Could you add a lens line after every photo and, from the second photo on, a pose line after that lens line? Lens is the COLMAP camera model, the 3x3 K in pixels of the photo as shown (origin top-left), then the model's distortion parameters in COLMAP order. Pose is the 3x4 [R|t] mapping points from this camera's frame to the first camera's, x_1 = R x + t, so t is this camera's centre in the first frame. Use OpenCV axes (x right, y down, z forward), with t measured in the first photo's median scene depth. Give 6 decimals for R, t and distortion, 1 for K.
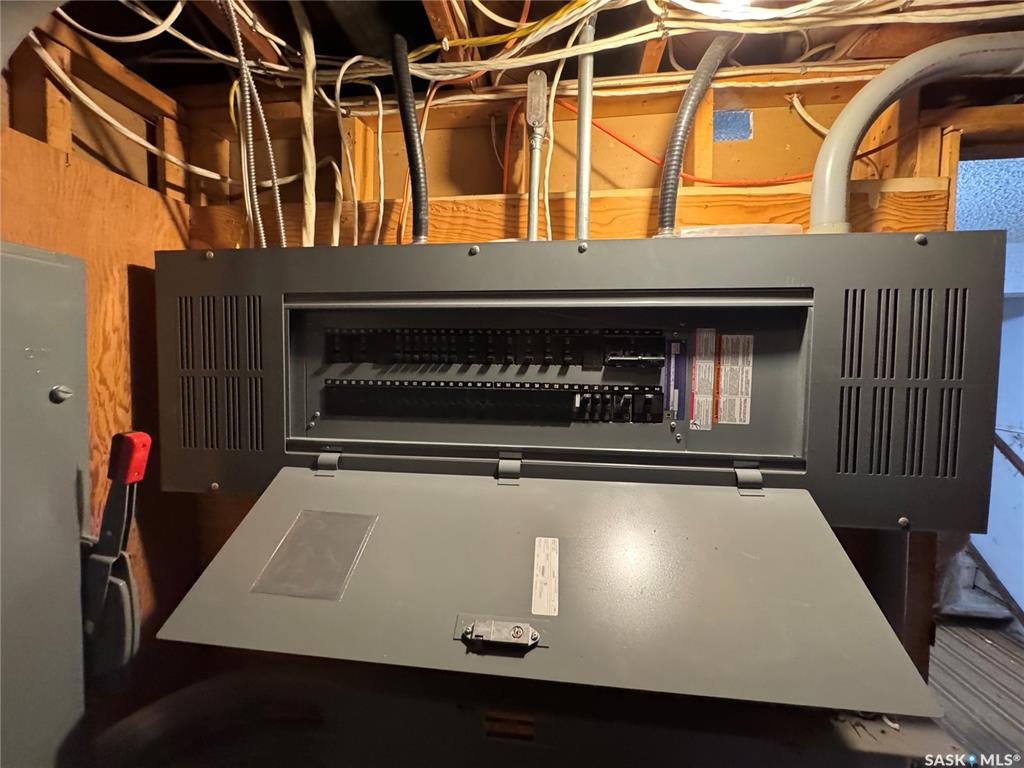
lens RADIAL K [[408.6, 0, 512.0], [0, 408.6, 384.0], [0, 0, 1]] dist [-0.001654, -0.000259]
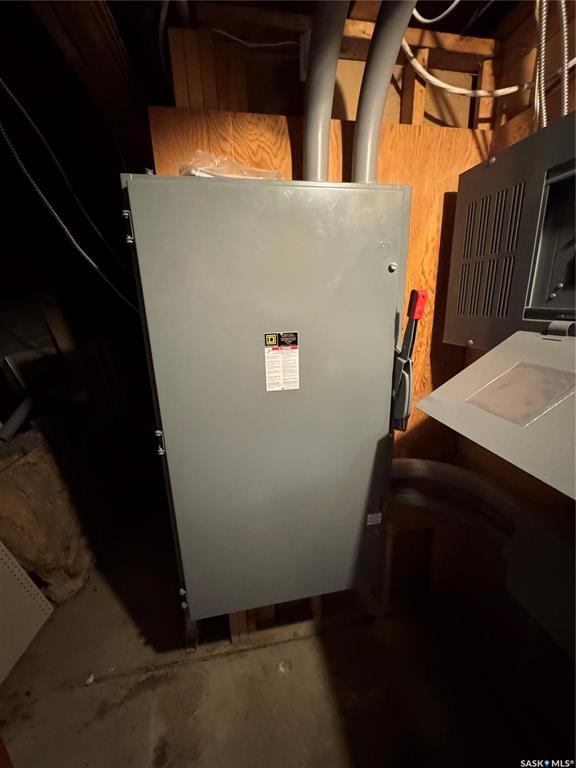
lens RADIAL K [[306.4, 0, 288.0], [0, 306.4, 384.0], [0, 0, 1]] dist [-0.001654, -0.000259]
pose [[0.289628, 0.228697, -0.929416, 0.131105], [-0.009347, 0.971664, 0.236180, 0.145481], [0.957094, -0.059717, 0.283559, 0.064089]]
